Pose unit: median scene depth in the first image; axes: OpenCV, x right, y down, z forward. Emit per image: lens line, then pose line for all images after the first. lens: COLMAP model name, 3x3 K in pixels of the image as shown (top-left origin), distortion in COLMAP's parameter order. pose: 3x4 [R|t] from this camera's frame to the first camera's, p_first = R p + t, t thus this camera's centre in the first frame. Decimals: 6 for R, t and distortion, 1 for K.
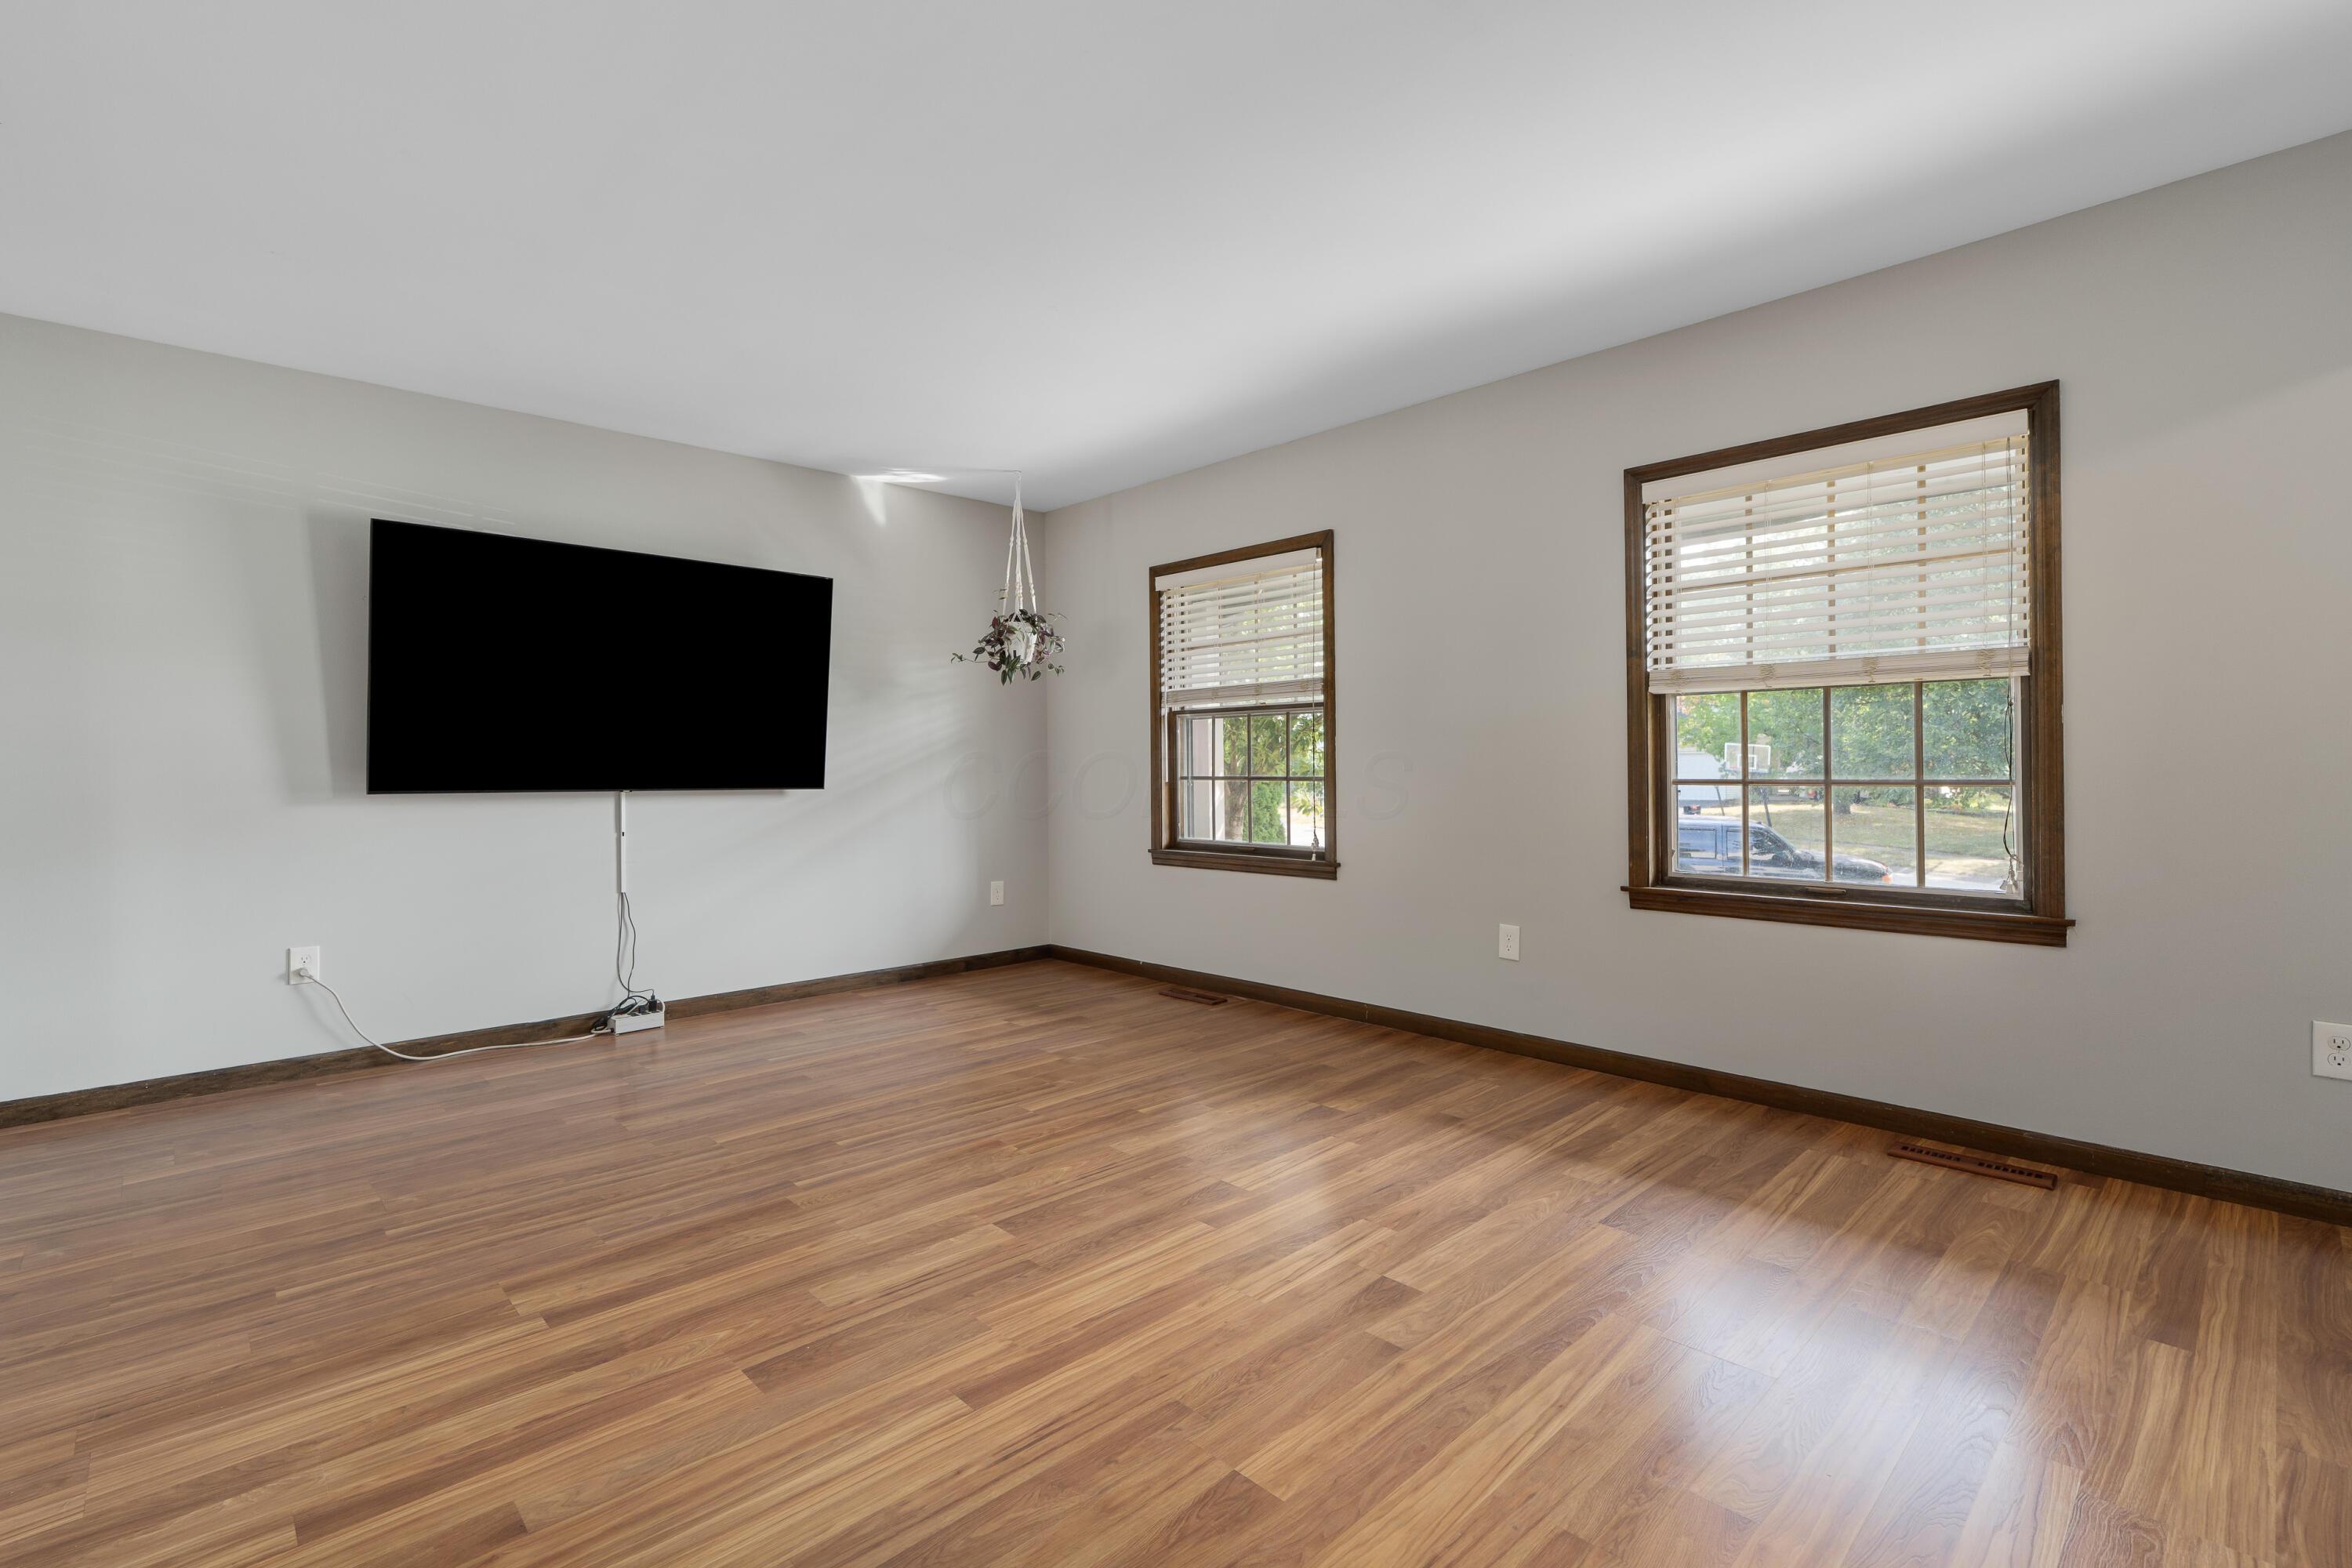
lens RADIAL K [[1076.2, 0, 1163.3], [0, 1076.2, 759.5], [0, 0, 1]] dist [-0.002546, -0.000181]
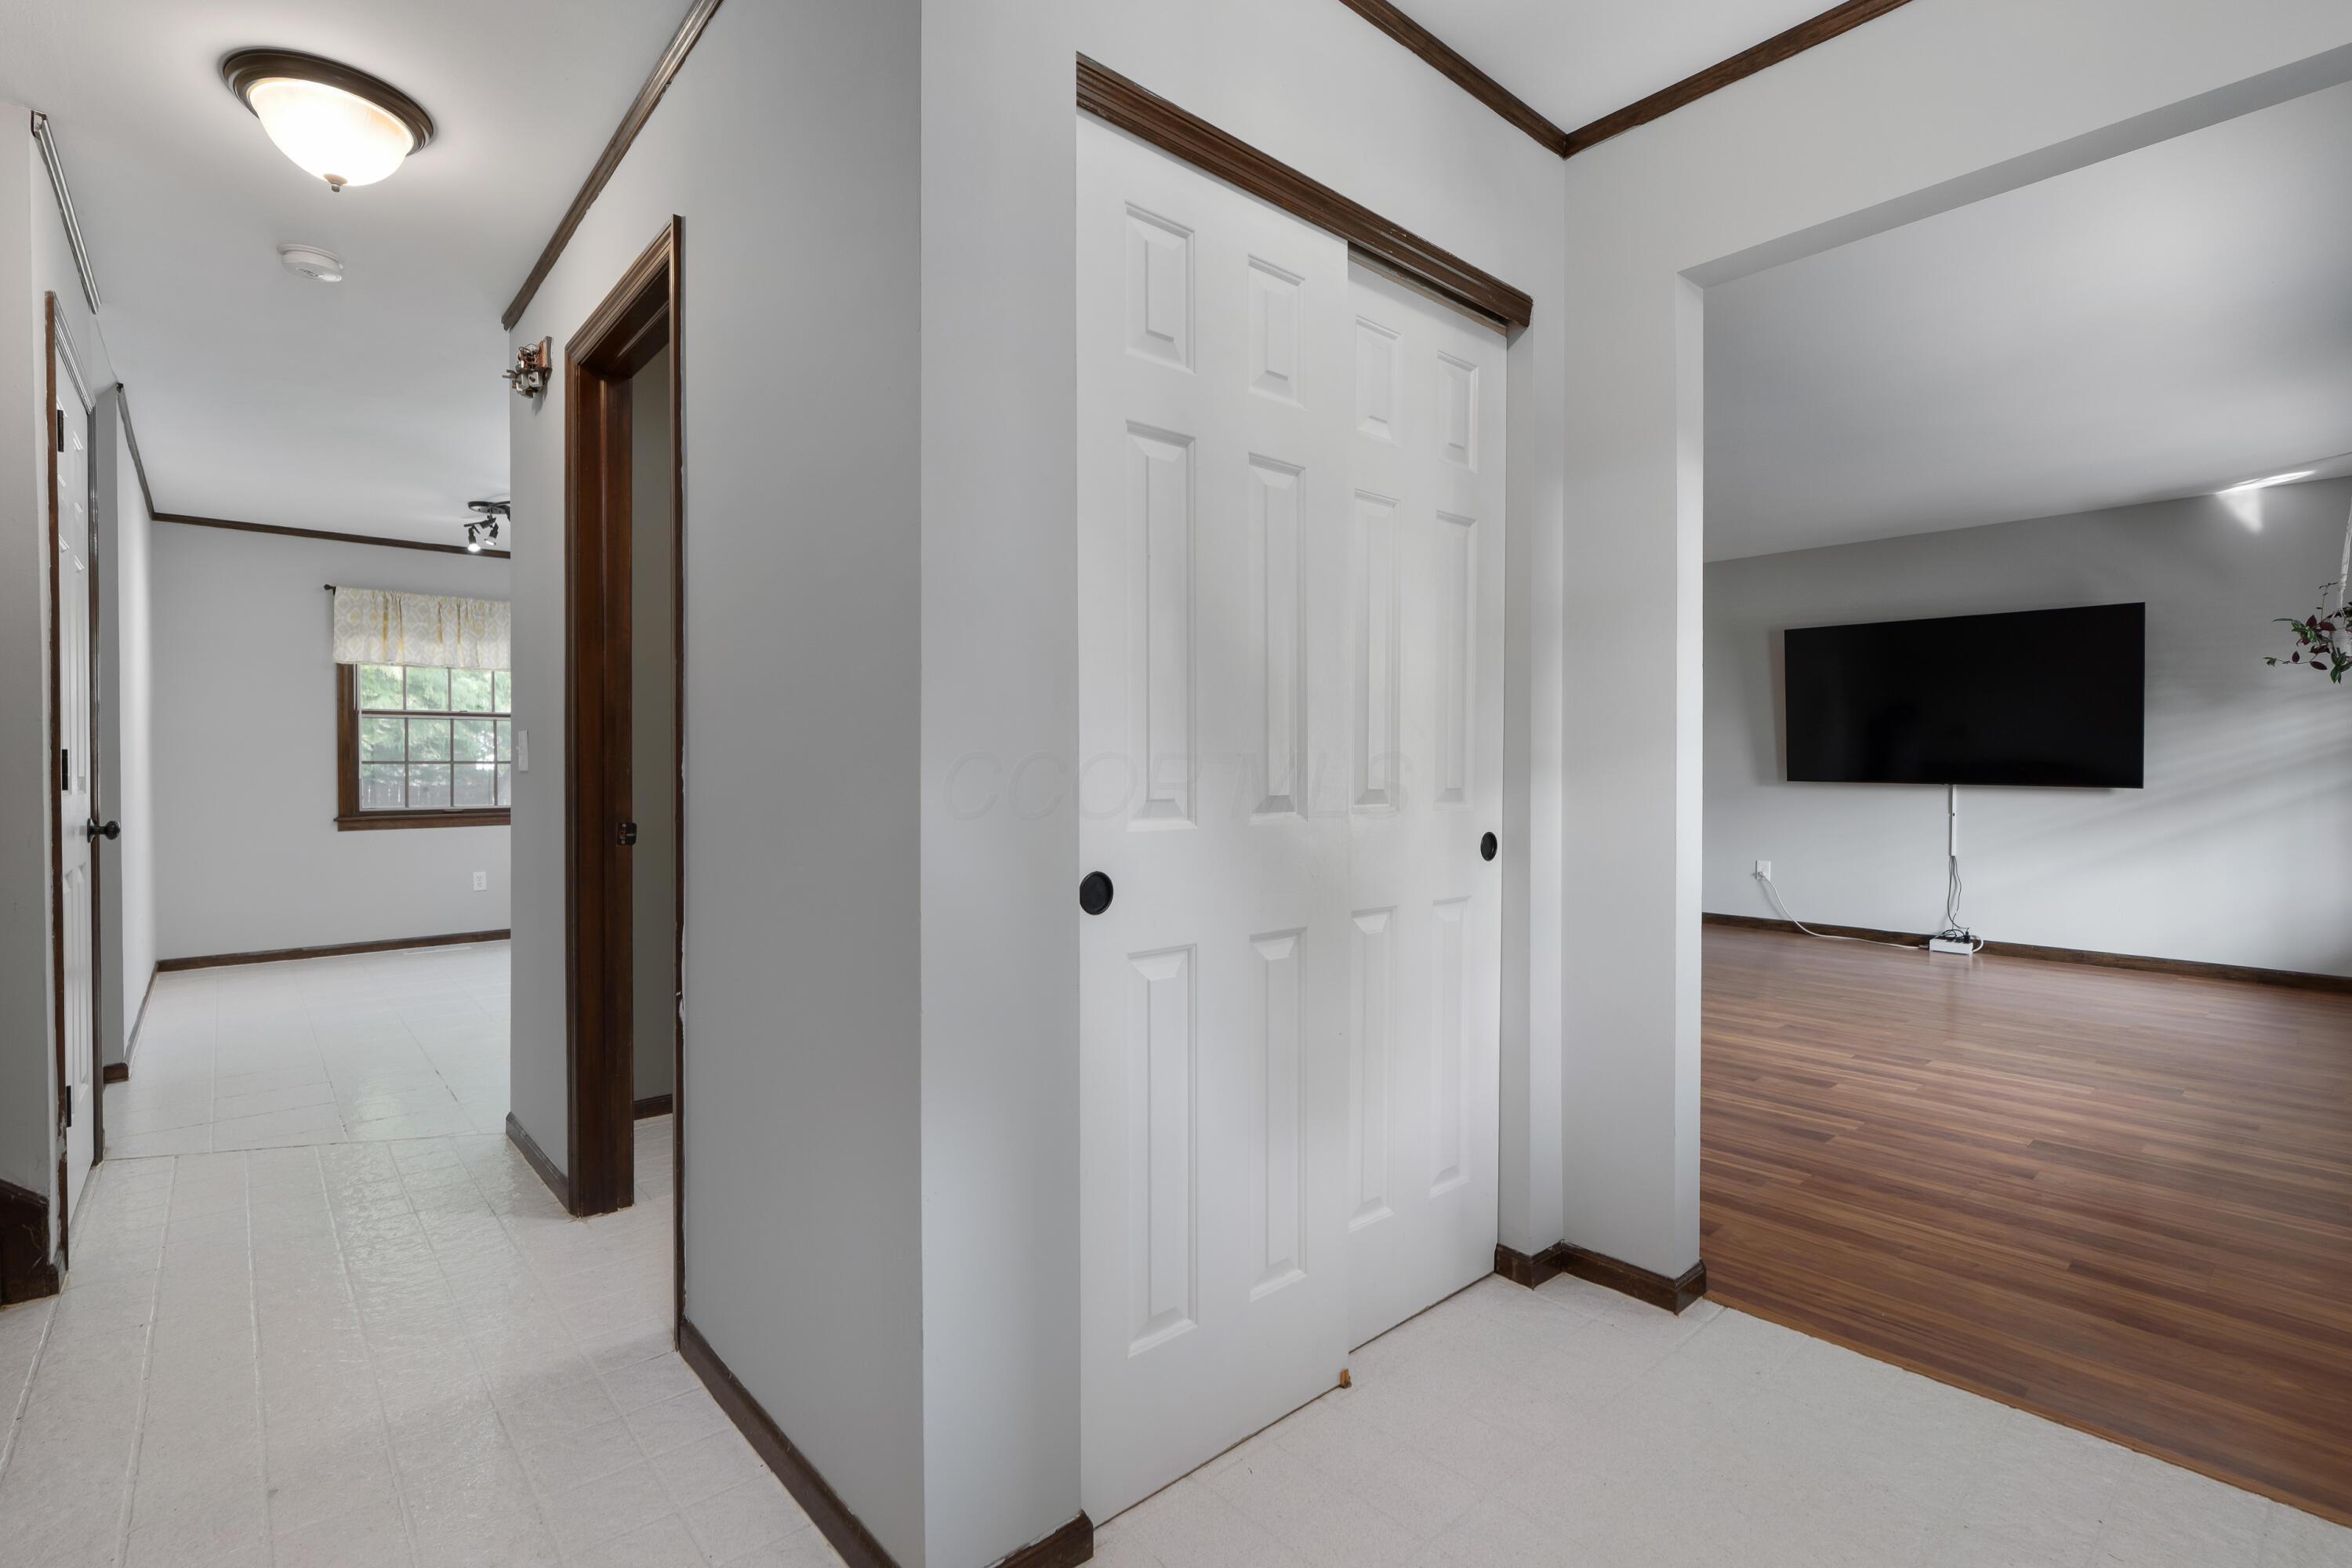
lens RADIAL K [[1076.2, 0, 1163.3], [0, 1076.2, 759.5], [0, 0, 1]] dist [-0.002546, -0.000181]
pose [[-0.029286, 0.008219, -0.999537, 0.949375], [0.007754, 0.999938, 0.007995, -0.022813], [0.999541, -0.007516, -0.029348, 0.001250]]
